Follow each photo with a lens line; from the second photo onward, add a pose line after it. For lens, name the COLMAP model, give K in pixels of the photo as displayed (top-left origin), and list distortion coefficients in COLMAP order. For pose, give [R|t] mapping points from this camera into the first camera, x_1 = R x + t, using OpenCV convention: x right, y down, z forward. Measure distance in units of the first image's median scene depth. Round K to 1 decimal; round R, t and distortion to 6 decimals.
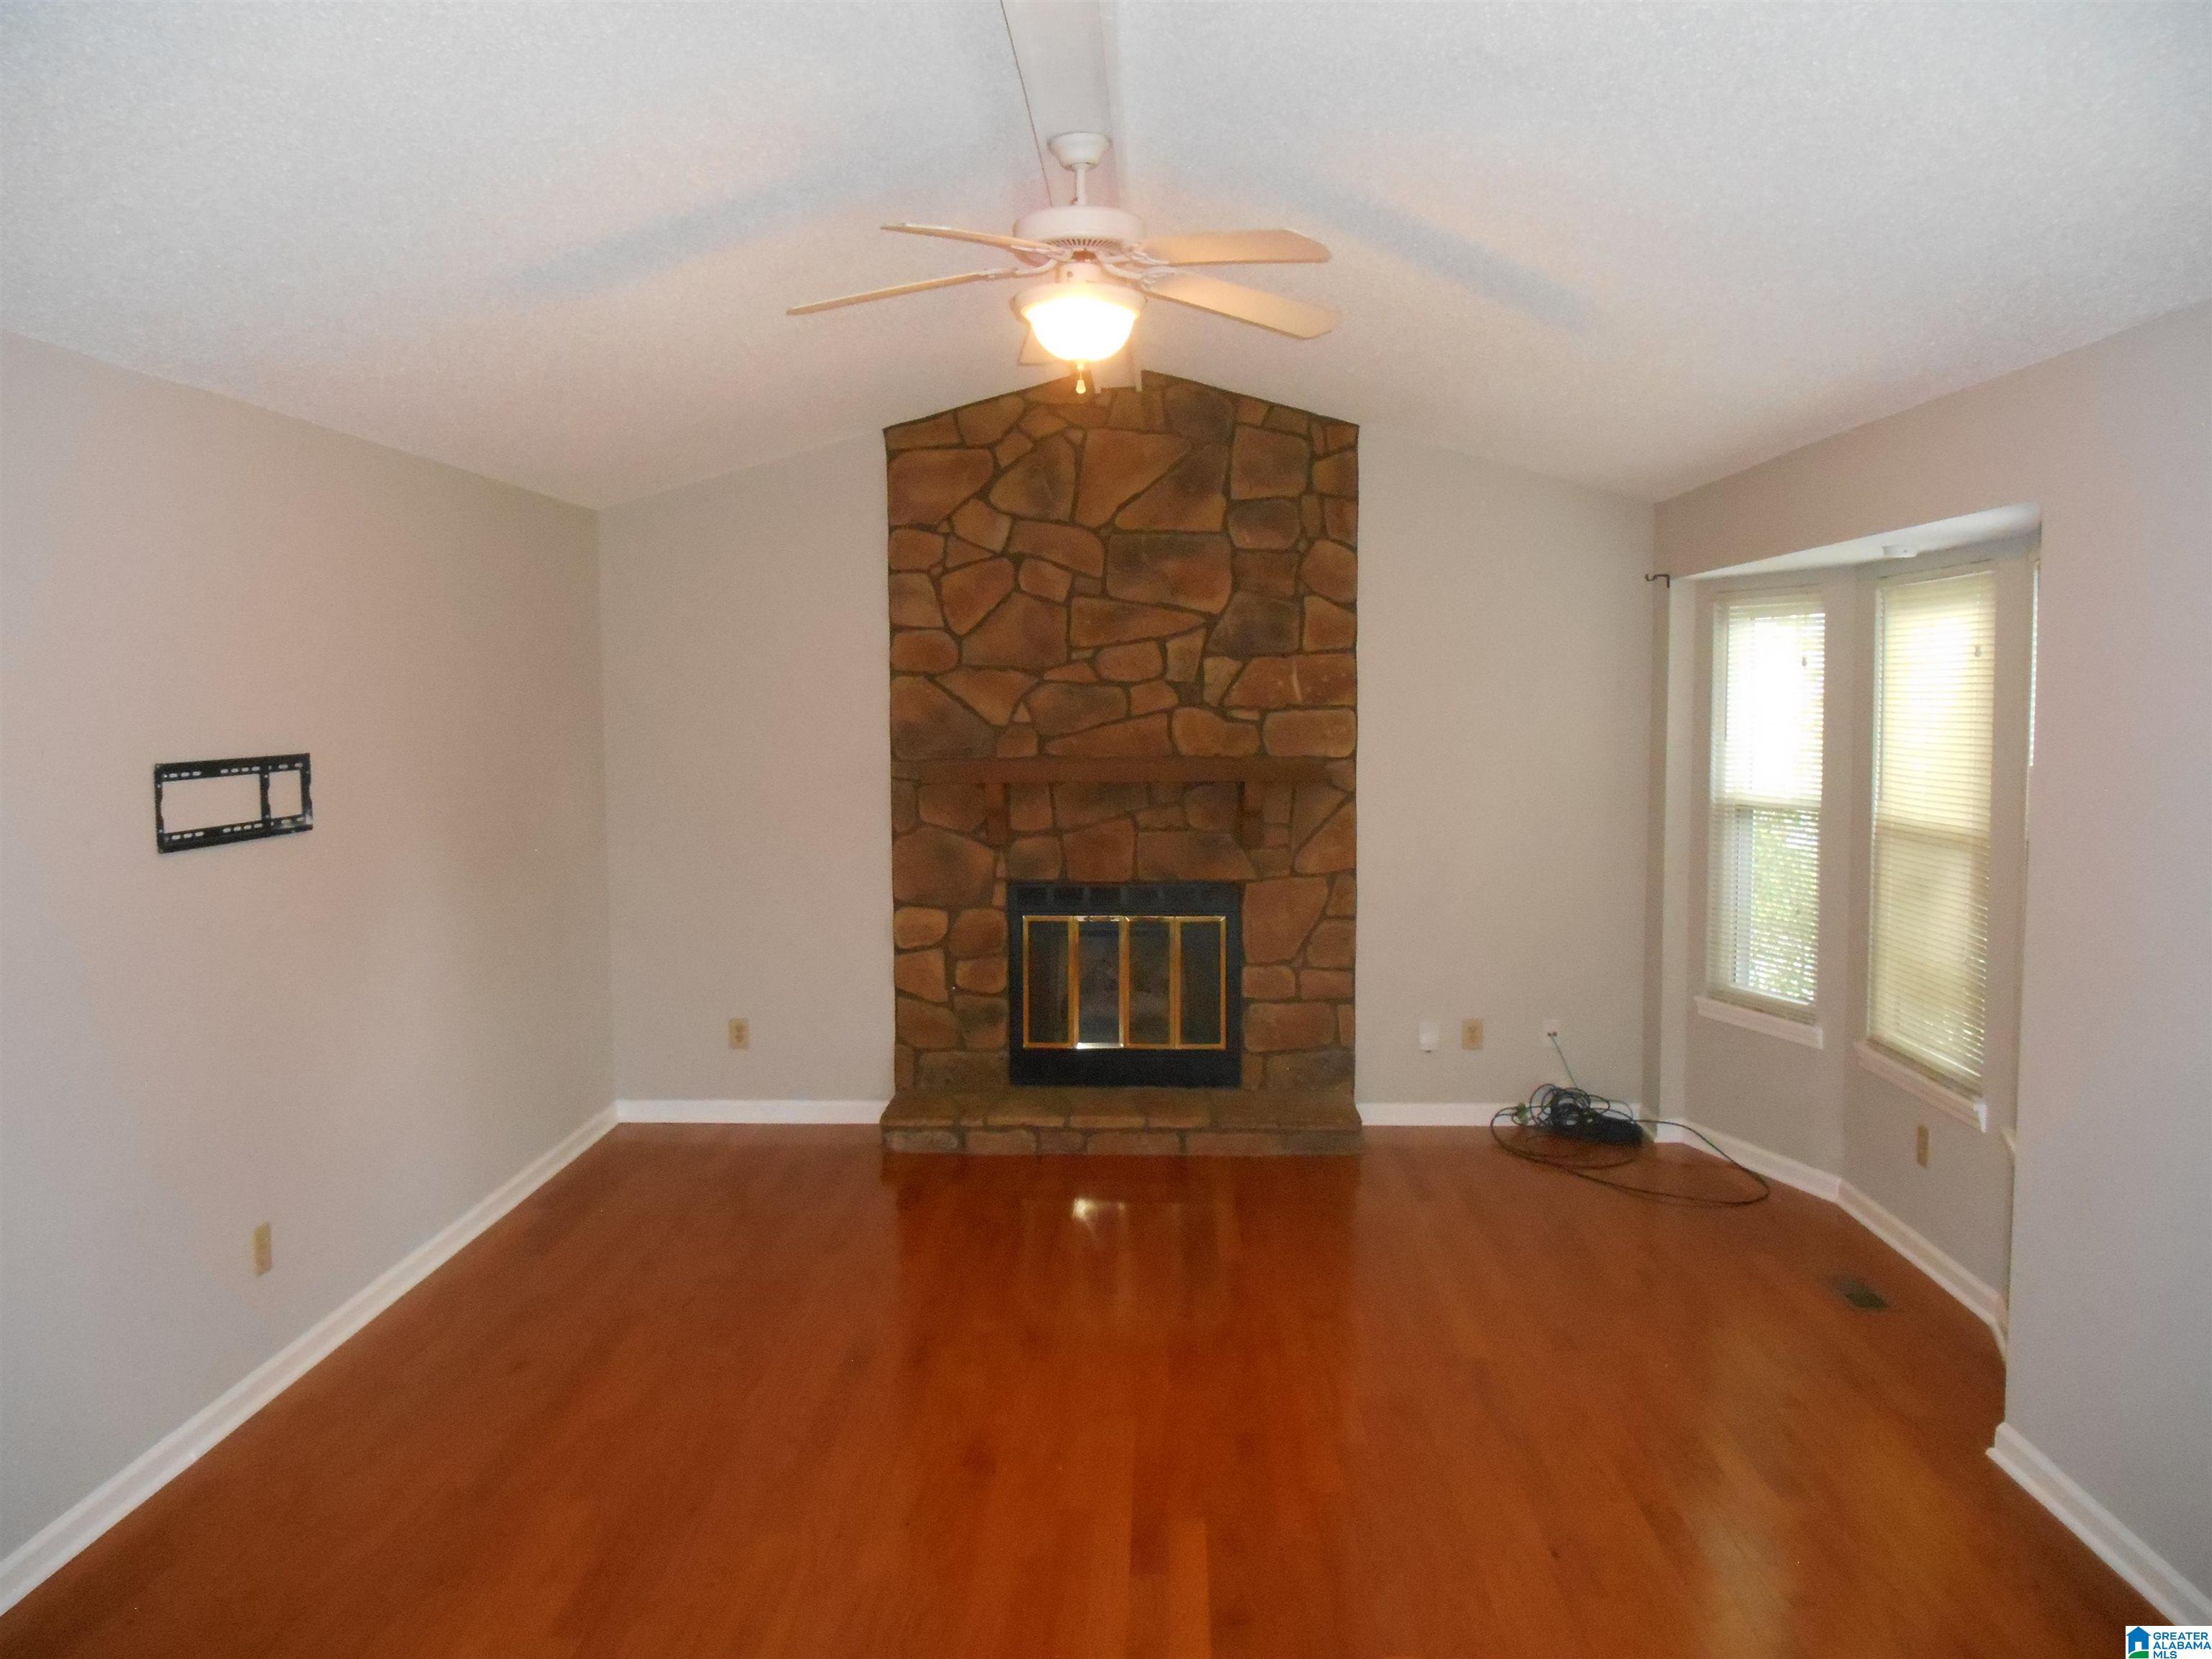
lens RADIAL K [[1700.7, 0, 1111.3], [0, 1700.7, 820.4], [0, 0, 1]] dist [-0.005969, -0.000928]
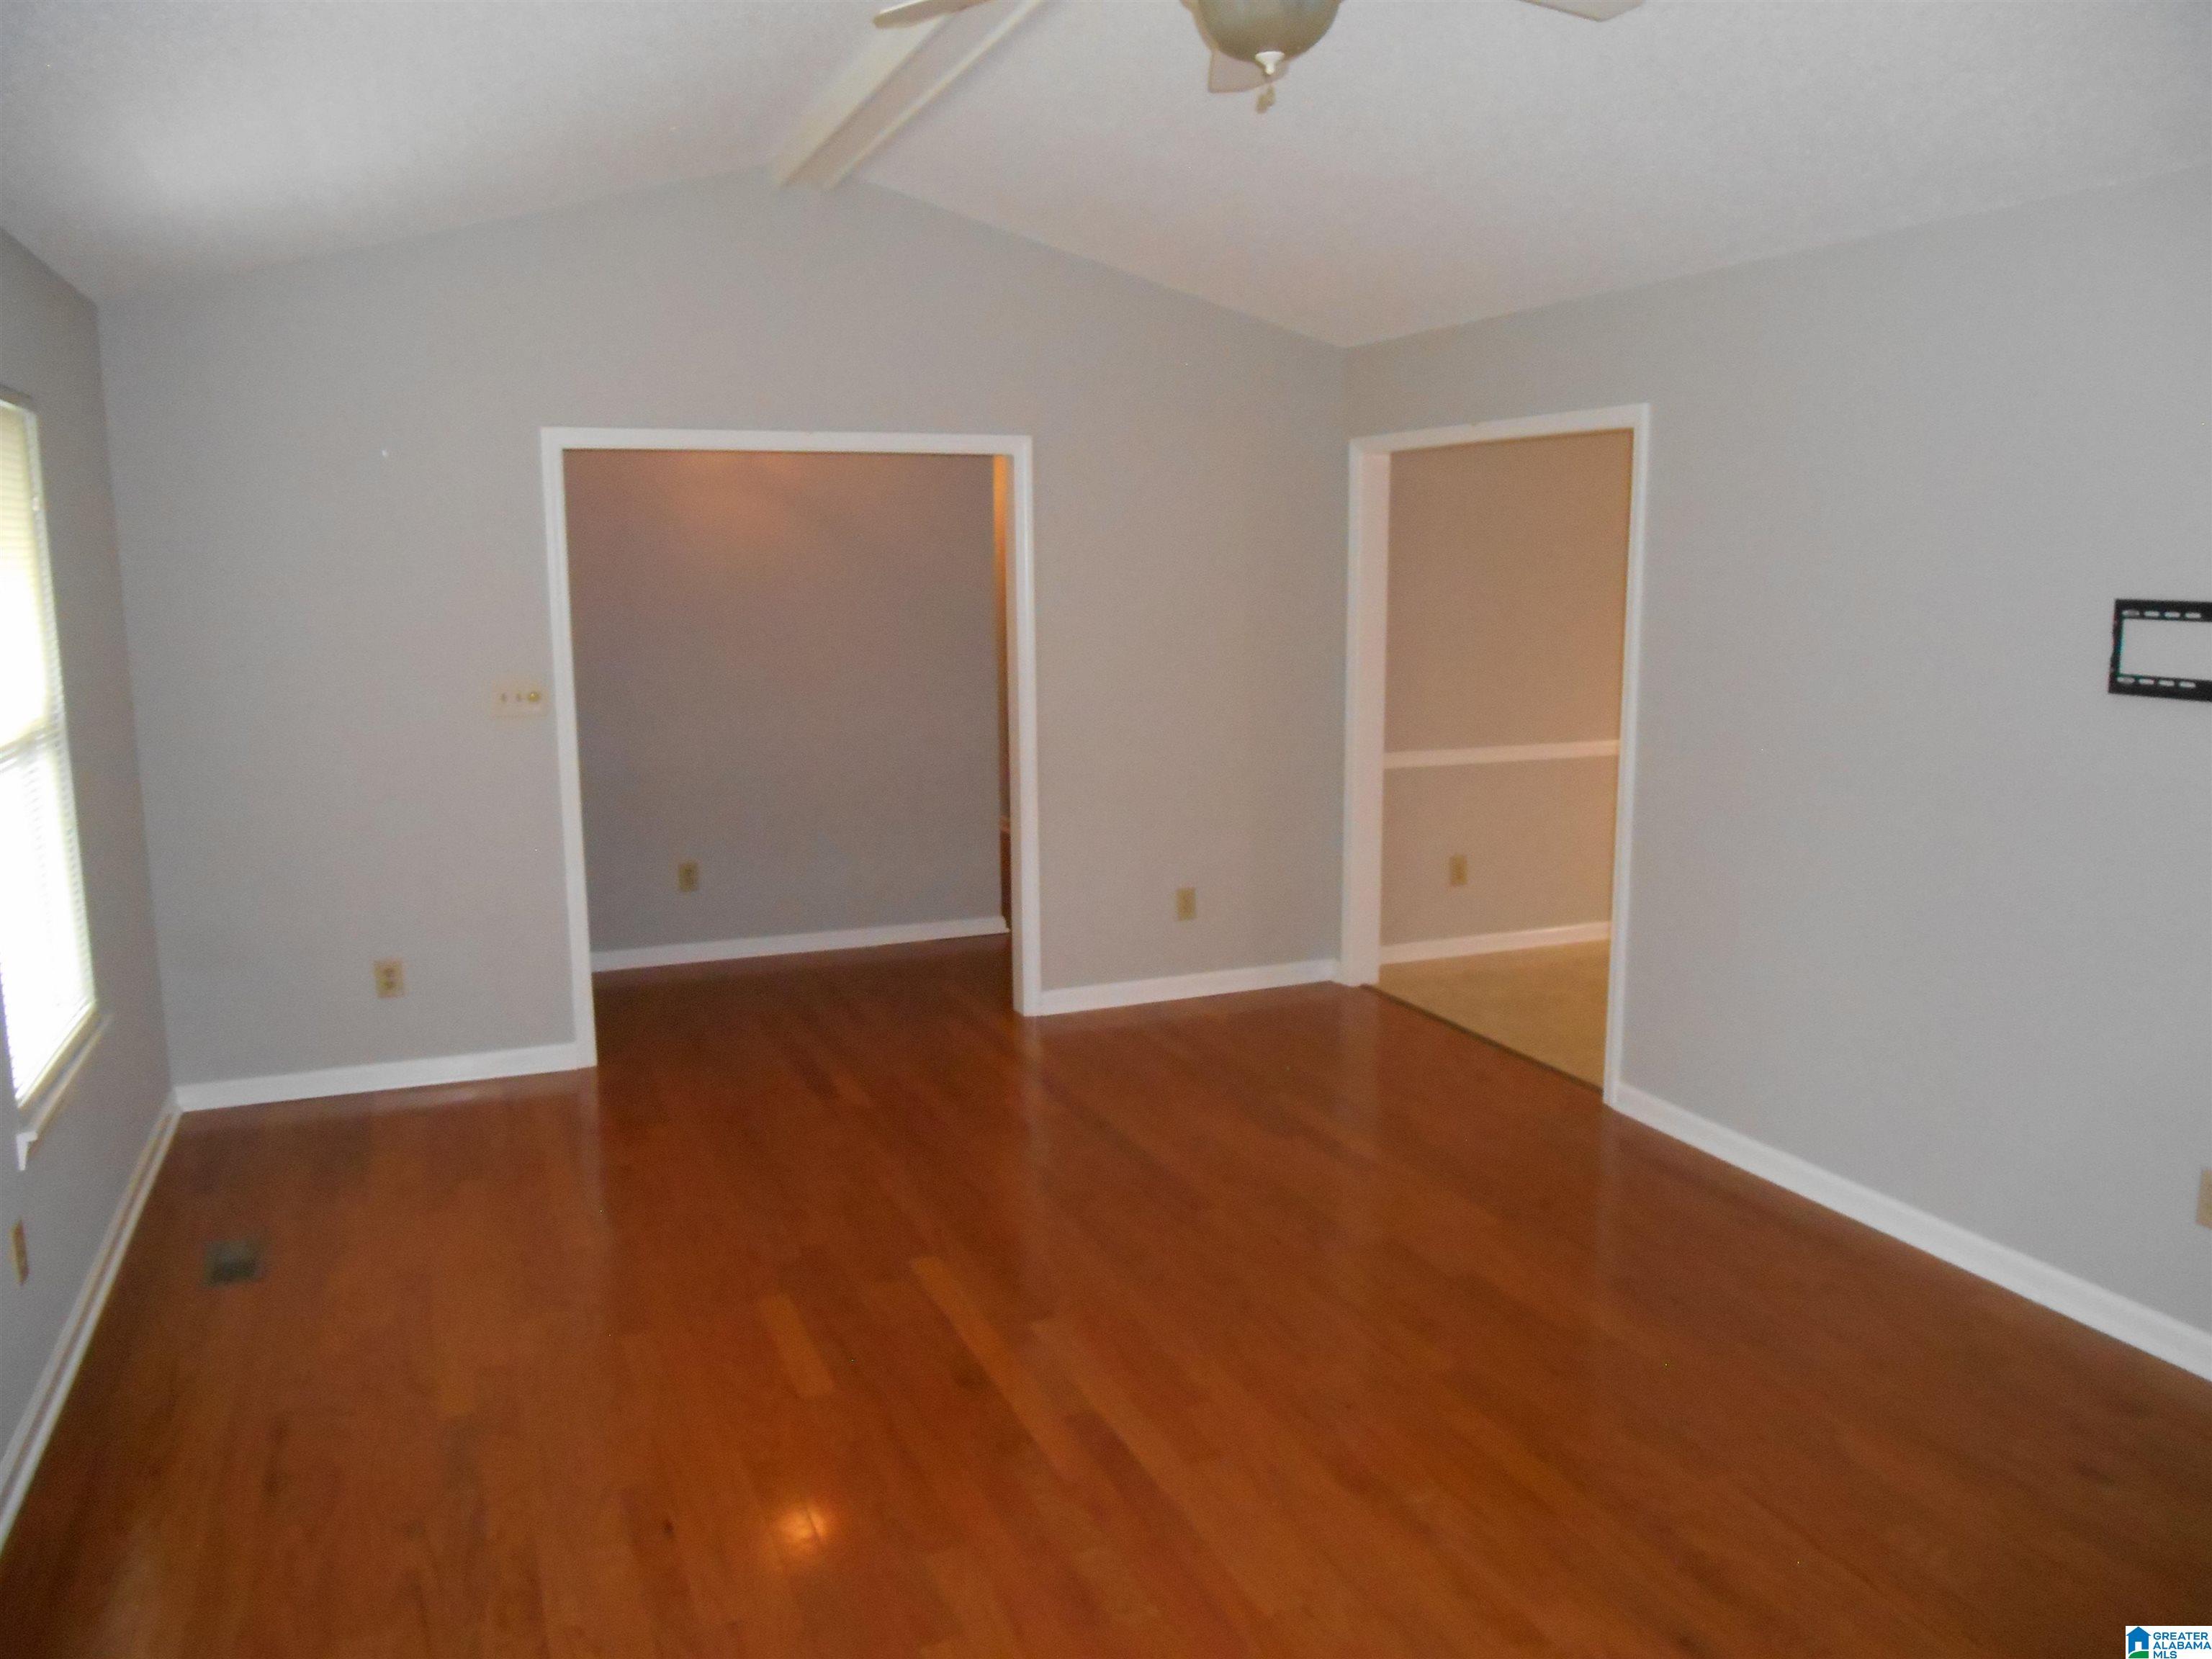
lens RADIAL K [[1700.7, 0, 1111.3], [0, 1700.7, 820.4], [0, 0, 1]] dist [-0.005969, -0.000928]
pose [[-0.911905, 0.072292, -0.403985, 0.343951], [-0.020864, 0.974925, 0.221555, -0.110771], [0.409872, 0.210466, -0.887530, 1.632006]]
